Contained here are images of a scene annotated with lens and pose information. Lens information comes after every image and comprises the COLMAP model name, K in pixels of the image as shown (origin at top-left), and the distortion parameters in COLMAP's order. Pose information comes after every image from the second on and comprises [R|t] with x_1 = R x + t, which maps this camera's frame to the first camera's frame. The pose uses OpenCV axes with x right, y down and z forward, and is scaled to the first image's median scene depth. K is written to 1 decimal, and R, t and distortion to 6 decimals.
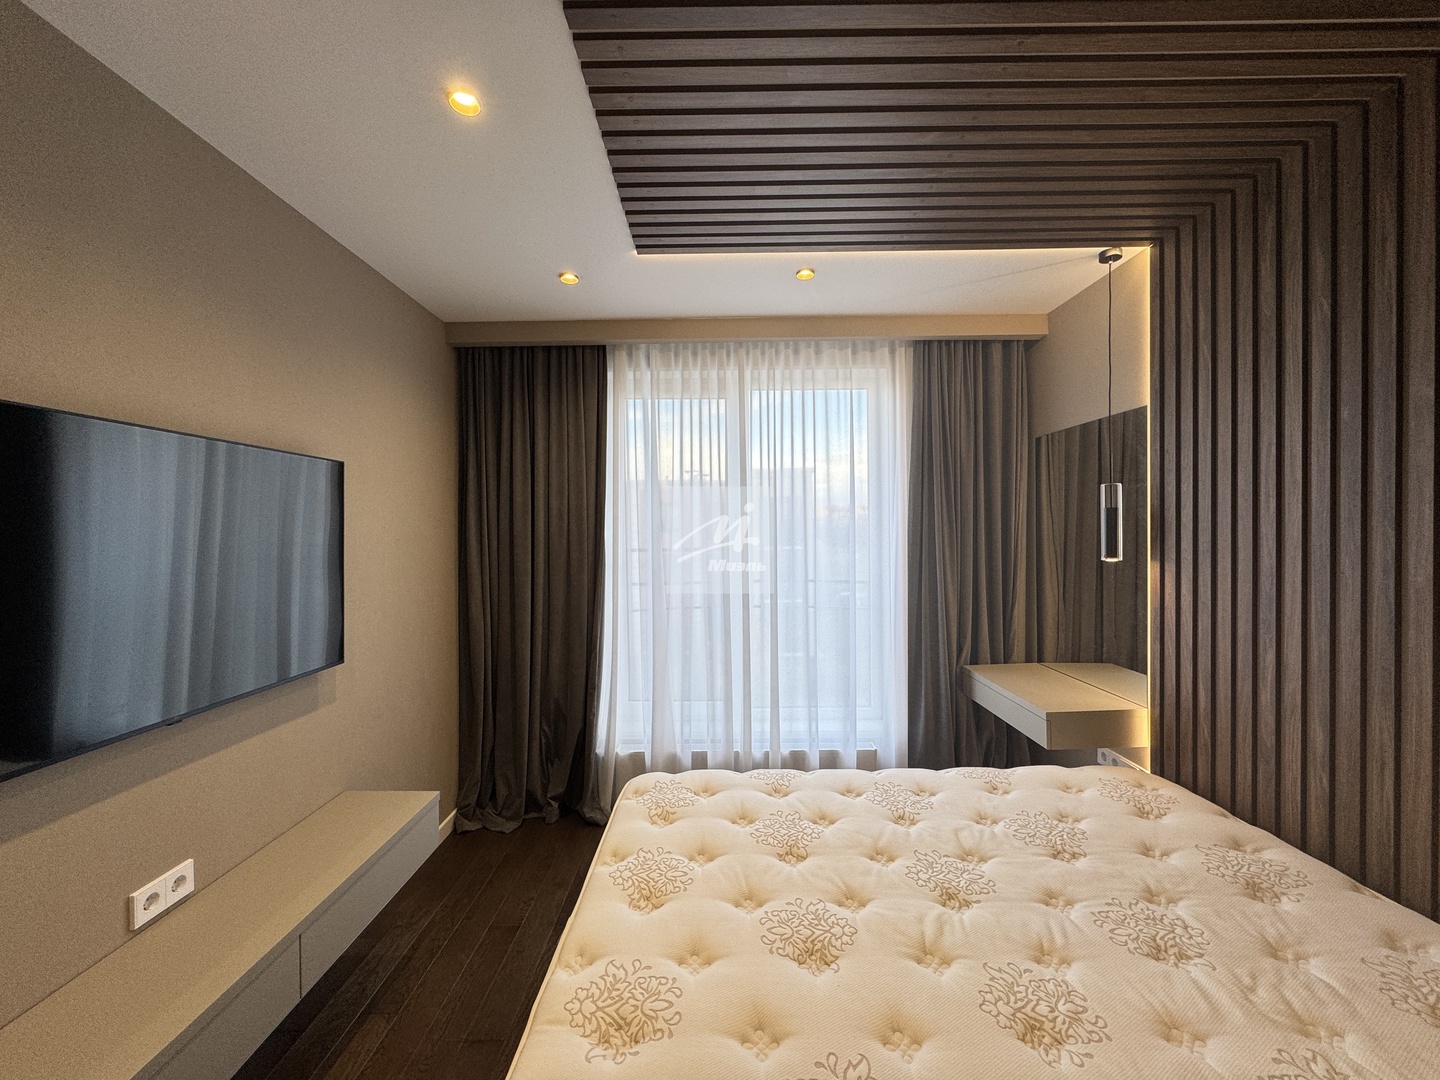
lens RADIAL K [[573.9, 0, 719.7], [0, 573.9, 542.3], [0, 0, 1]] dist [-0.002616, 0.000488]
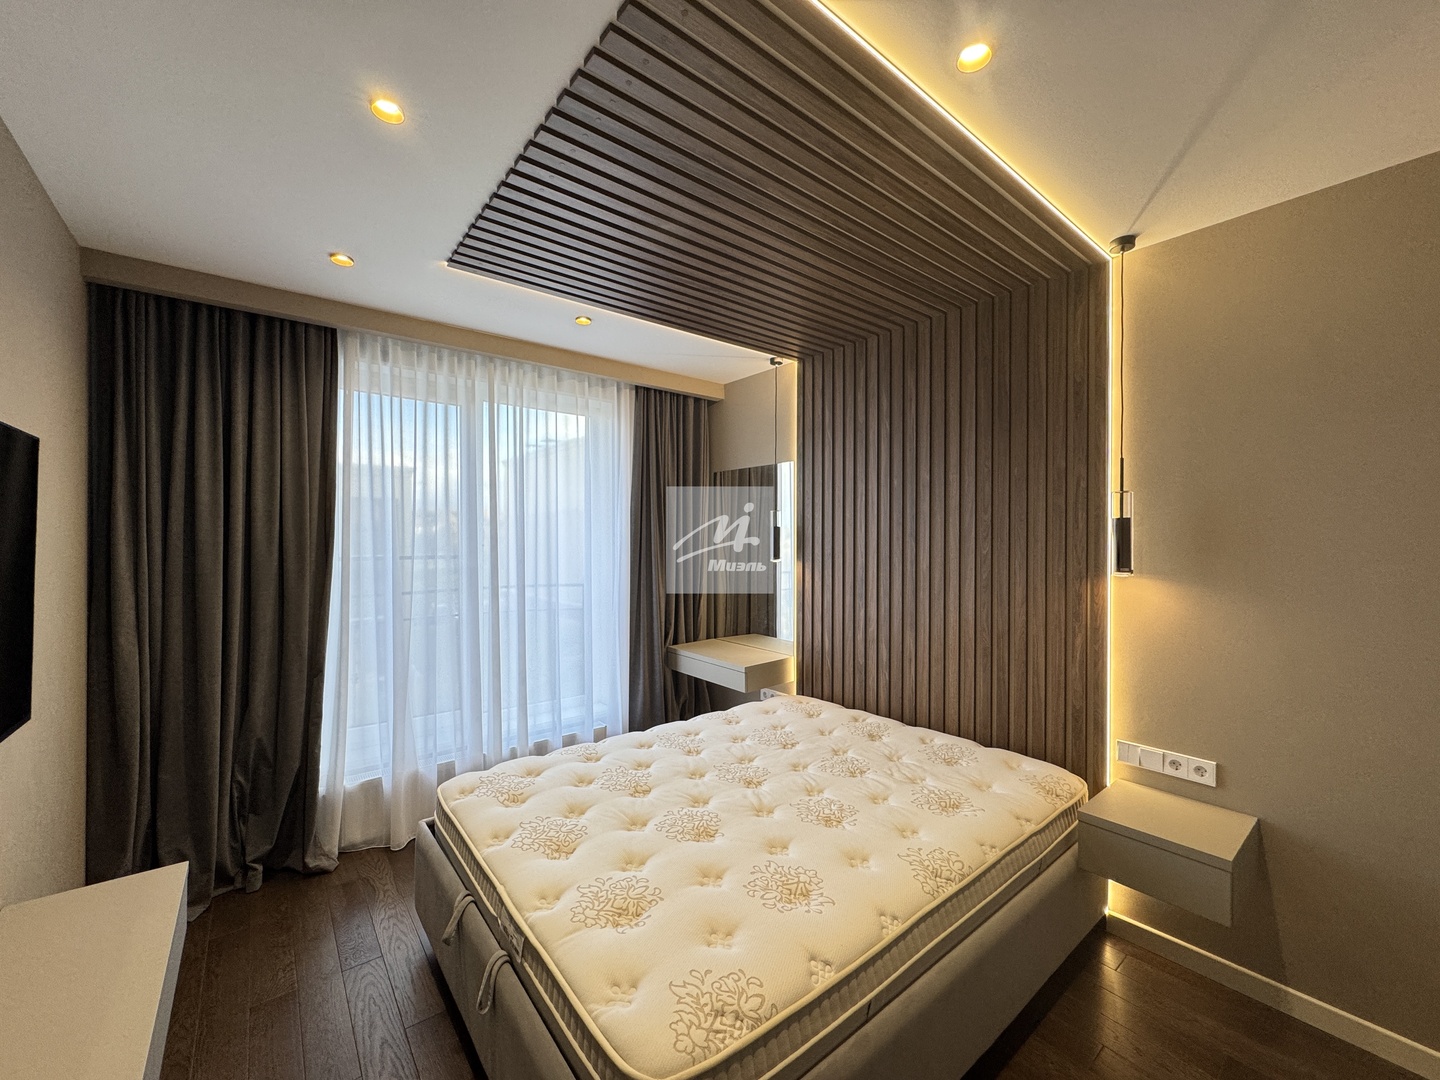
lens RADIAL K [[573.9, 0, 721.5], [0, 573.9, 543.5], [0, 0, 1]] dist [-0.002616, 0.000488]
pose [[0.775963, 0.005074, 0.630758, -0.387531], [0.001988, 0.999943, -0.010490, 0.000250], [-0.630775, 0.009393, 0.775909, -0.087161]]
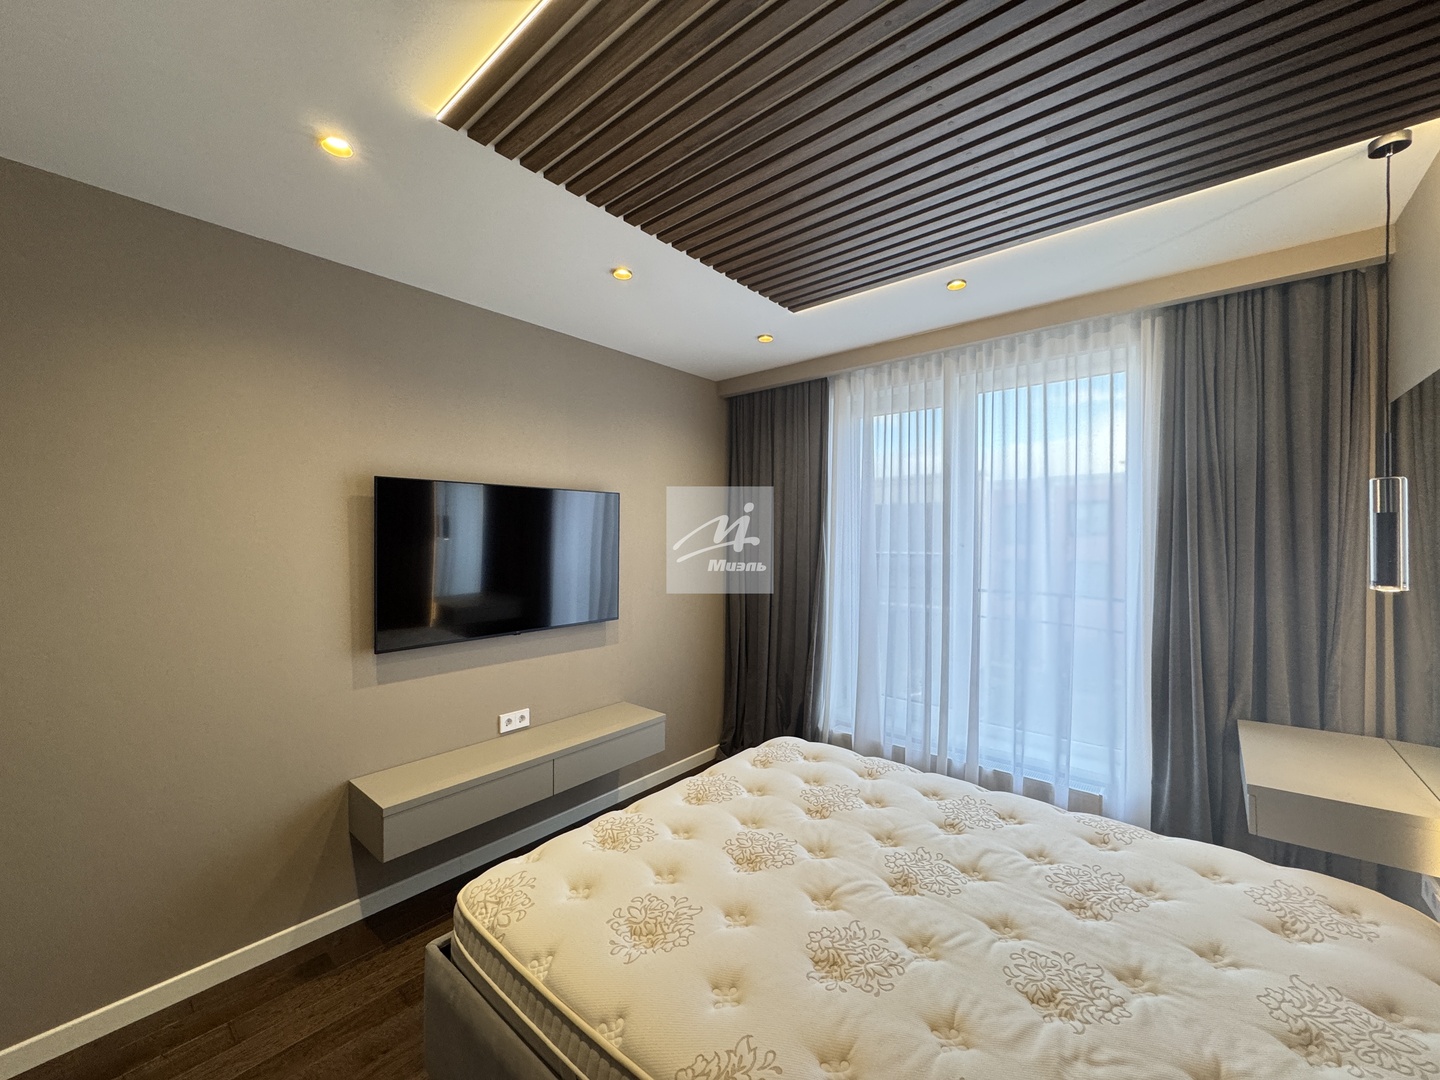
lens RADIAL K [[573.9, 0, 719.7], [0, 573.9, 544.2], [0, 0, 1]] dist [-0.002616, 0.000488]
pose [[0.763479, 0.019145, -0.645549, 0.516370], [-0.017693, 0.999805, 0.008726, -0.015394], [0.645590, 0.004760, 0.763669, -0.034349]]
